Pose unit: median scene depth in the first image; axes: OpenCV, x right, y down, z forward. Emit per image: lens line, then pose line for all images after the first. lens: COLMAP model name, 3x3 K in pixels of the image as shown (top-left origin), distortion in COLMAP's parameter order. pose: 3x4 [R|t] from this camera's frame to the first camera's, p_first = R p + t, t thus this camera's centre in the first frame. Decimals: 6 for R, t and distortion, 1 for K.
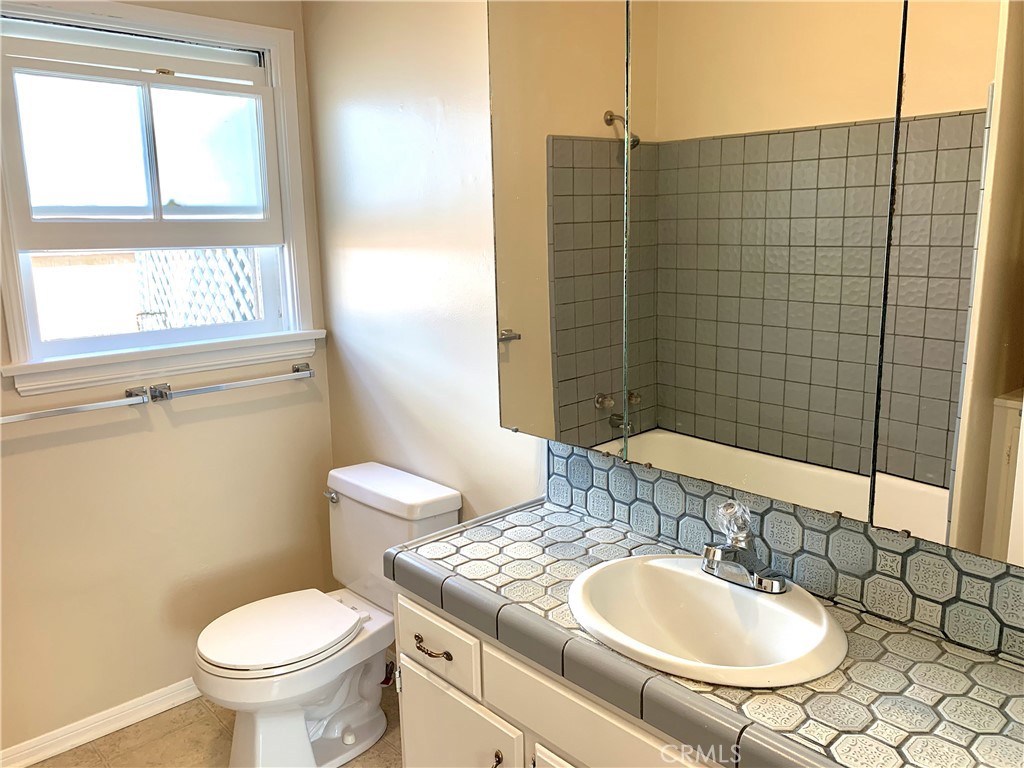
lens RADIAL K [[789.9, 0, 512.0], [0, 789.9, 384.0], [0, 0, 1]] dist [0.002688, -0.003939]
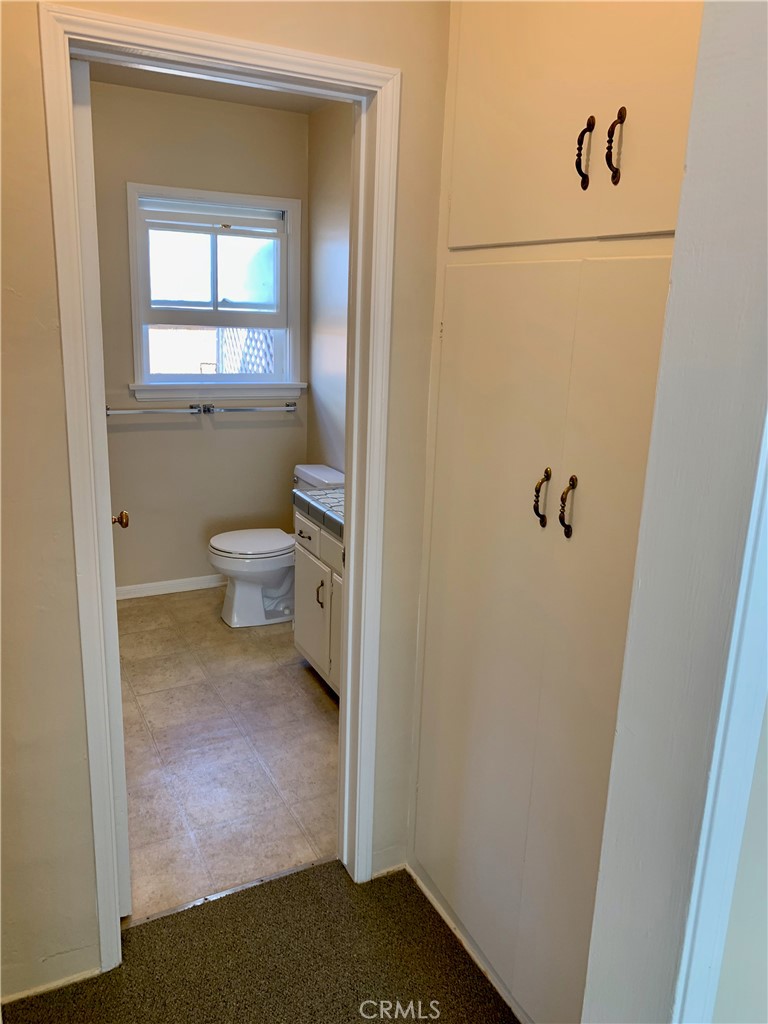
lens RADIAL K [[789.9, 0, 411.7], [0, 789.9, 519.6], [0, 0, 1]] dist [0.002688, -0.003939]
pose [[0.968182, 0.122451, -0.218243, 0.409866], [-0.107557, 0.991062, 0.078912, 0.067244], [0.225955, -0.052928, 0.972699, -0.627558]]
